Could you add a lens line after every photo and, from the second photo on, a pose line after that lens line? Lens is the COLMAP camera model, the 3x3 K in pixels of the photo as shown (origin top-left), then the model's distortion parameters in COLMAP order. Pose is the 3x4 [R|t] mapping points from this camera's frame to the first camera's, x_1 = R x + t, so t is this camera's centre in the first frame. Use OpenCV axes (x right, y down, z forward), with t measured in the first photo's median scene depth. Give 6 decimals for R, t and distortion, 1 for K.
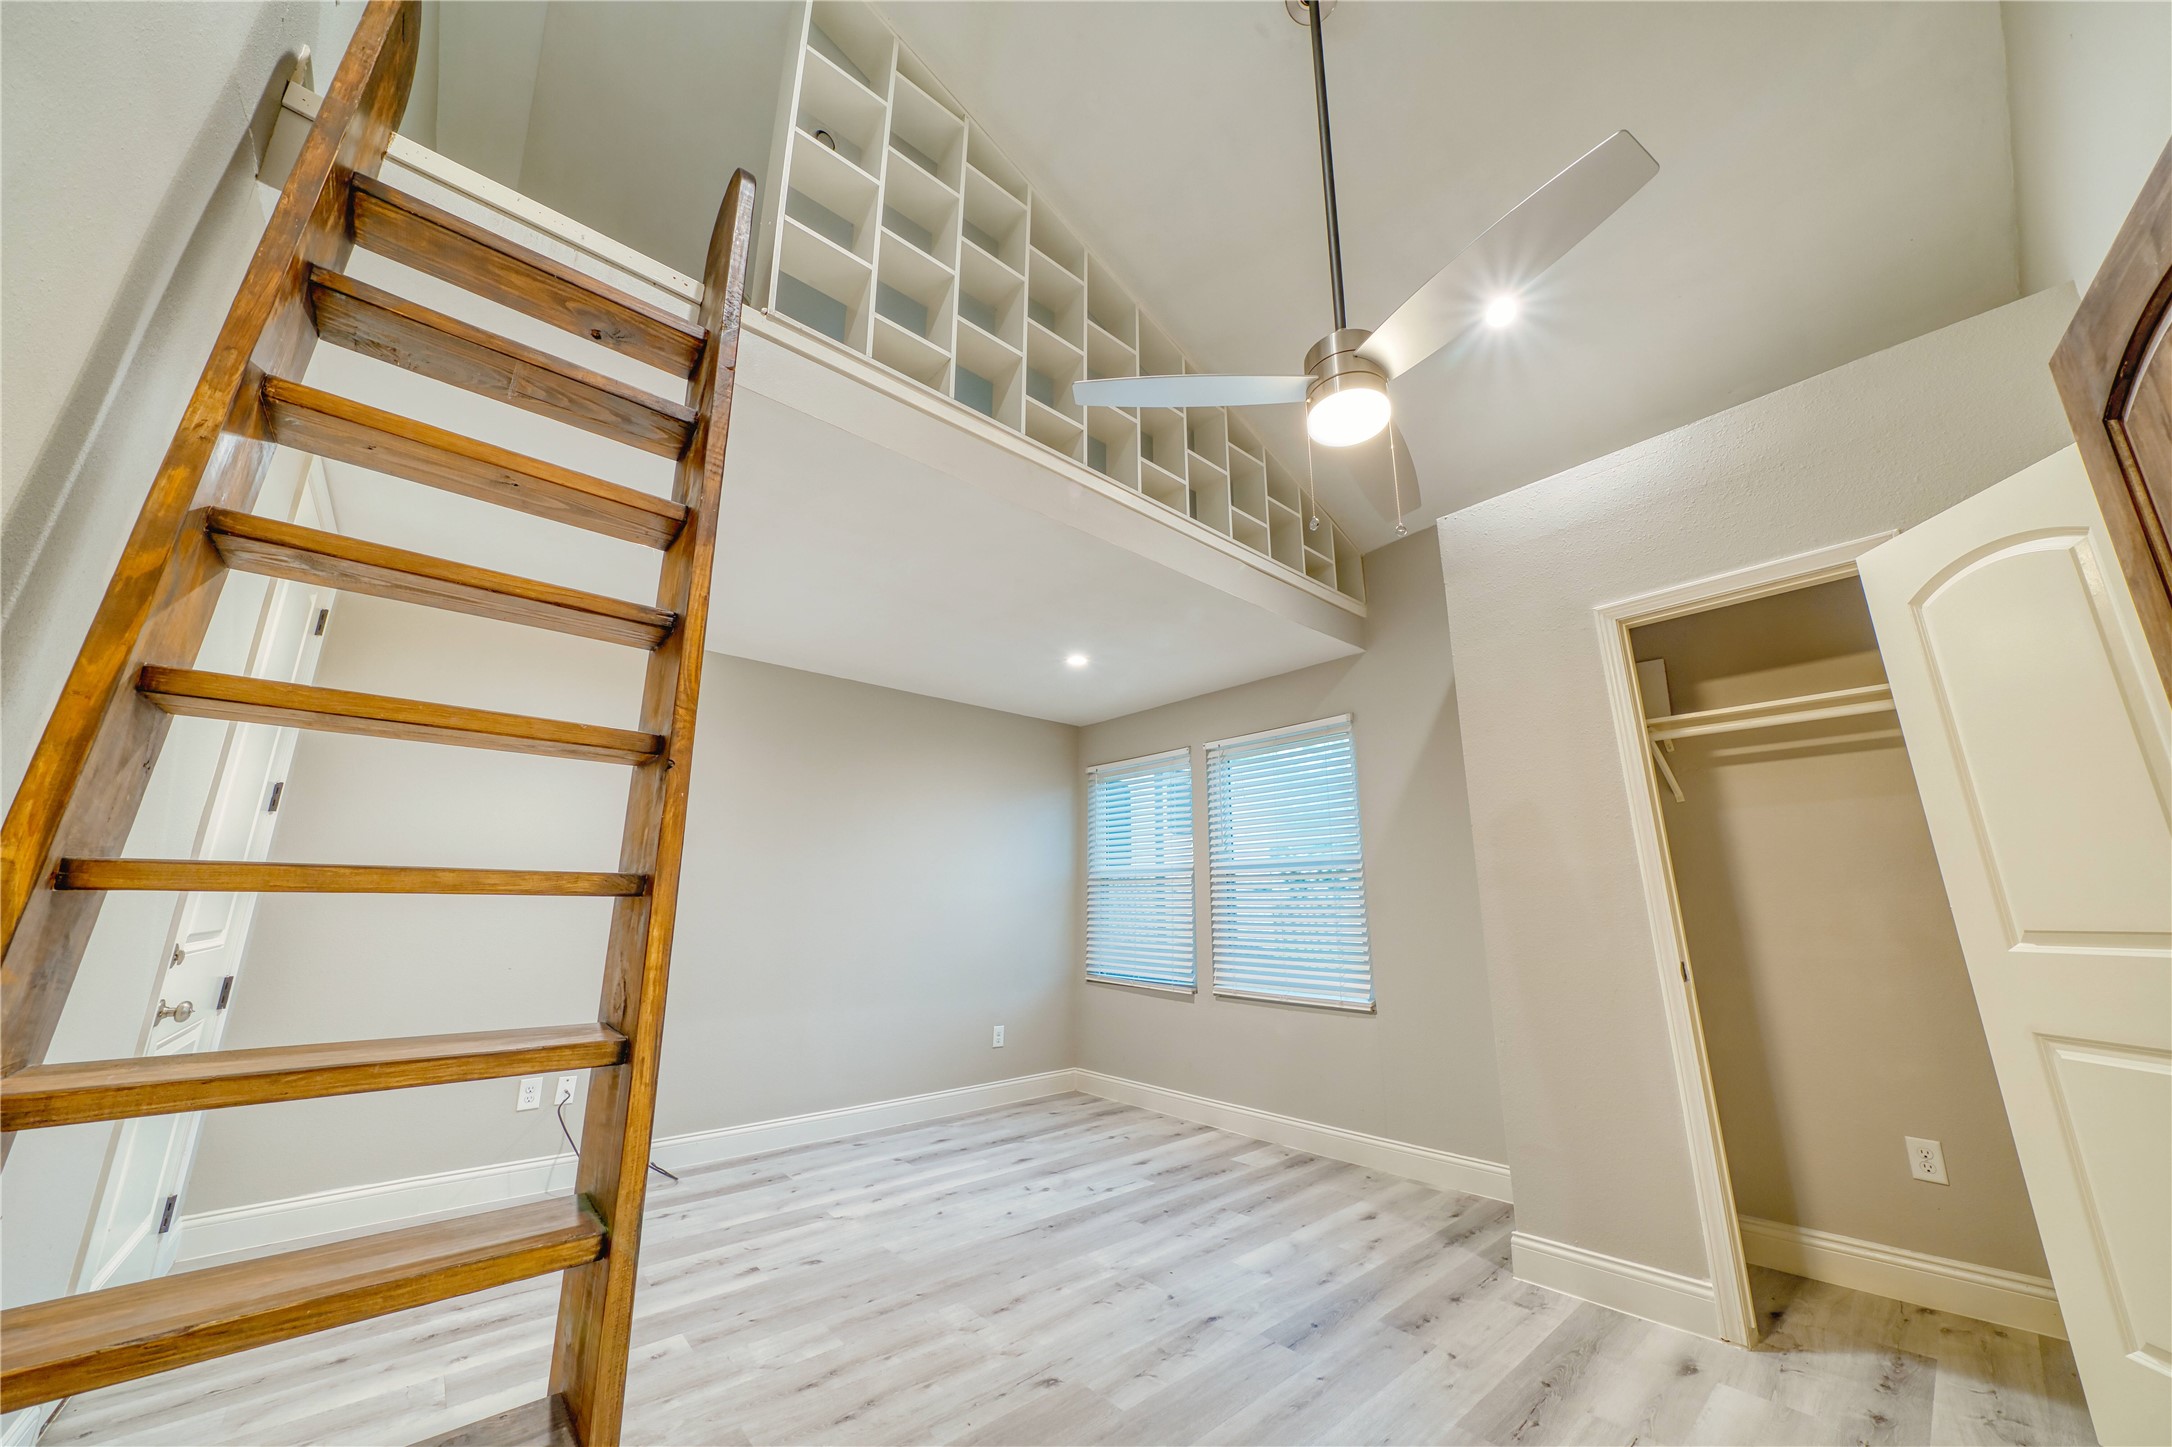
lens RADIAL K [[769.1, 0, 1086.4], [0, 769.1, 716.6], [0, 0, 1]] dist [-0.009507, 0.001443]
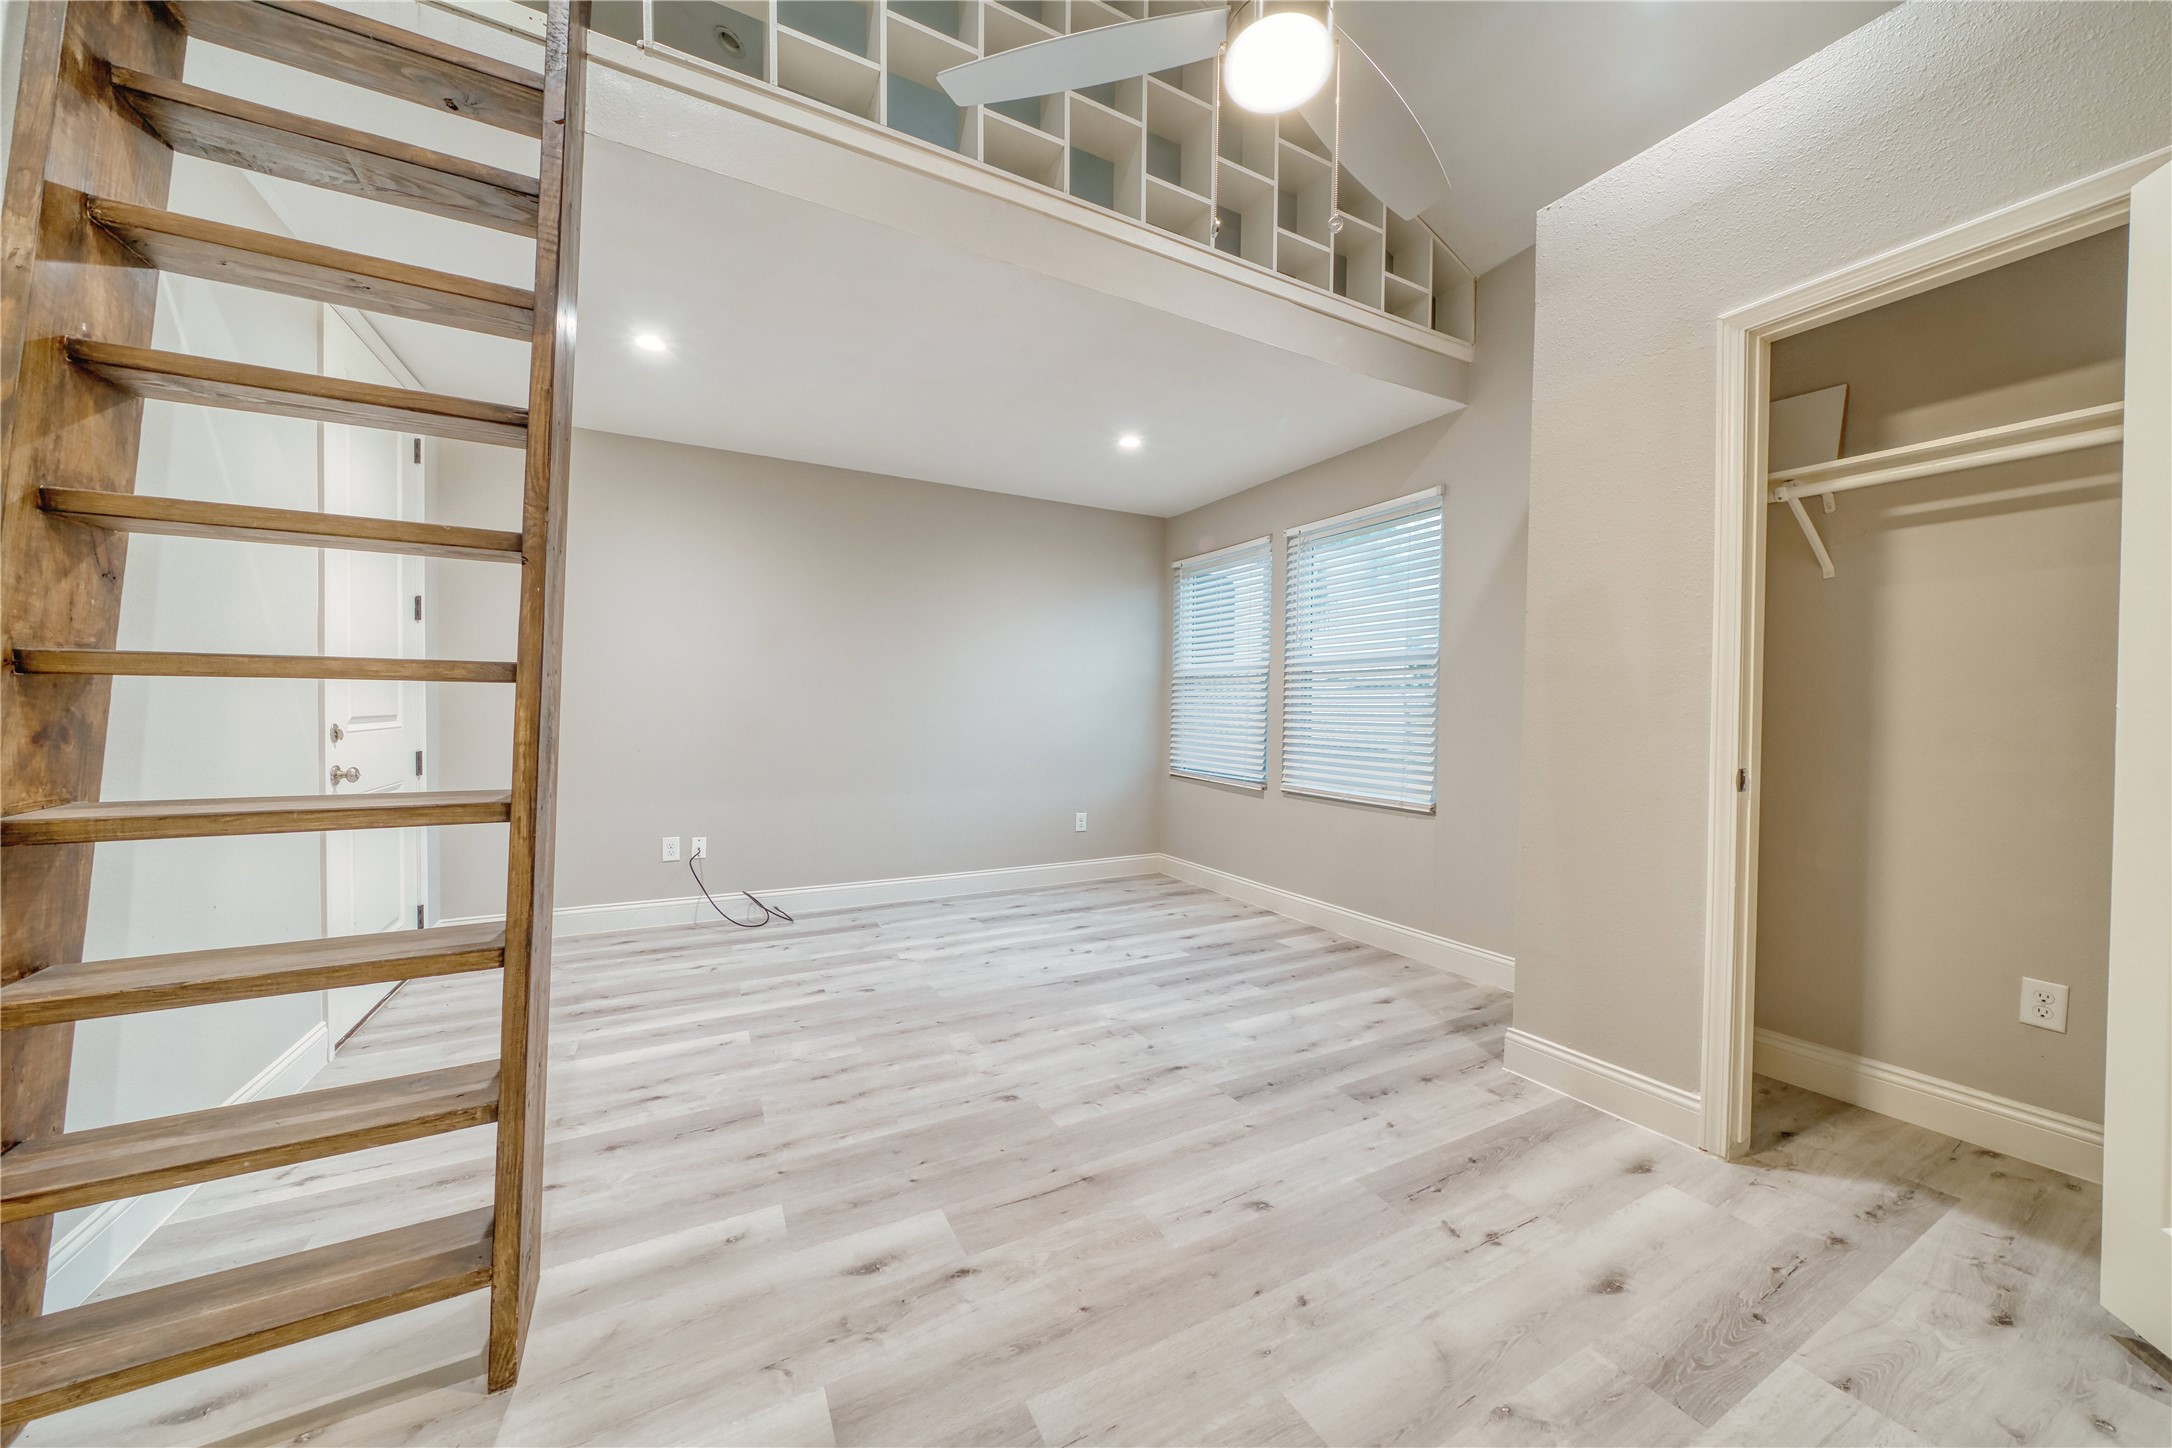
lens RADIAL K [[769.1, 0, 1095.0], [0, 769.1, 728.3], [0, 0, 1]] dist [-0.009507, 0.001443]
pose [[0.974304, 0.014215, -0.224788, 0.285753], [0.046106, 0.964287, 0.260815, 0.027791], [0.220468, -0.264477, 0.938854, 0.072200]]
